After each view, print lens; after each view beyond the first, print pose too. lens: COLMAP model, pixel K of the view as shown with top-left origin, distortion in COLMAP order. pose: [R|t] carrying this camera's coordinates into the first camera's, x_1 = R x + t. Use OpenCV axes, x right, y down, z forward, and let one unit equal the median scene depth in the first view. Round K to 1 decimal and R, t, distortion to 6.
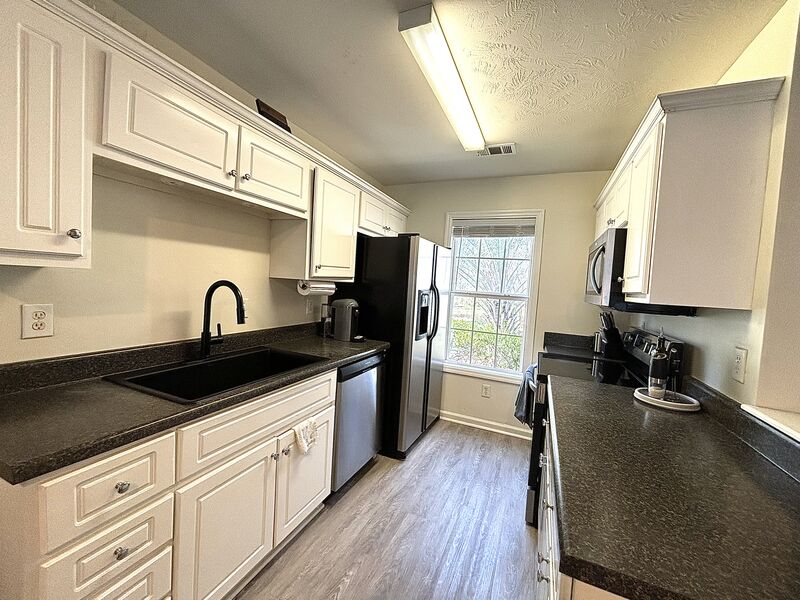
lens RADIAL K [[321.5, 0, 398.9], [0, 321.5, 298.5], [0, 0, 1]] dist [0.001537, -0.000457]
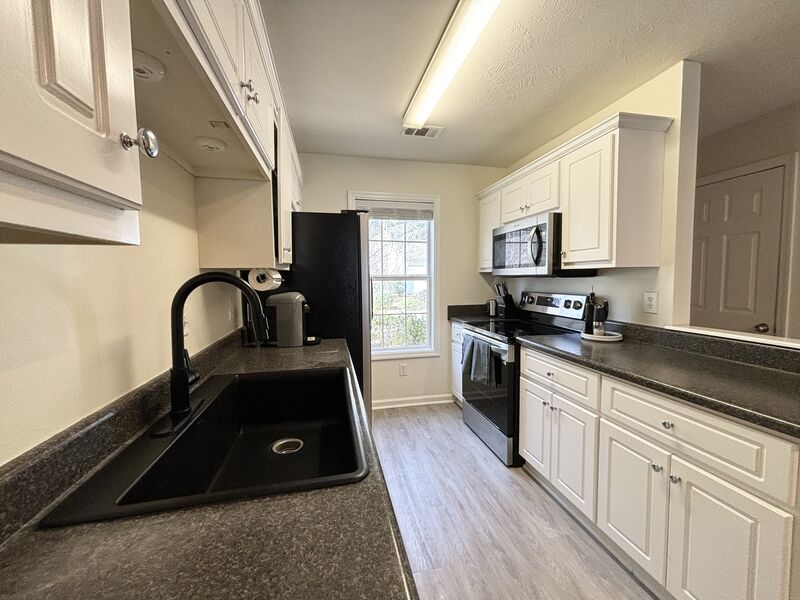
lens RADIAL K [[321.5, 0, 398.7], [0, 321.5, 299.1], [0, 0, 1]] dist [0.001537, -0.000457]
pose [[0.805556, -0.109799, 0.582258, -0.404409], [0.088066, 0.993953, 0.065595, -0.010143], [-0.585939, -0.001563, 0.810354, 0.221523]]
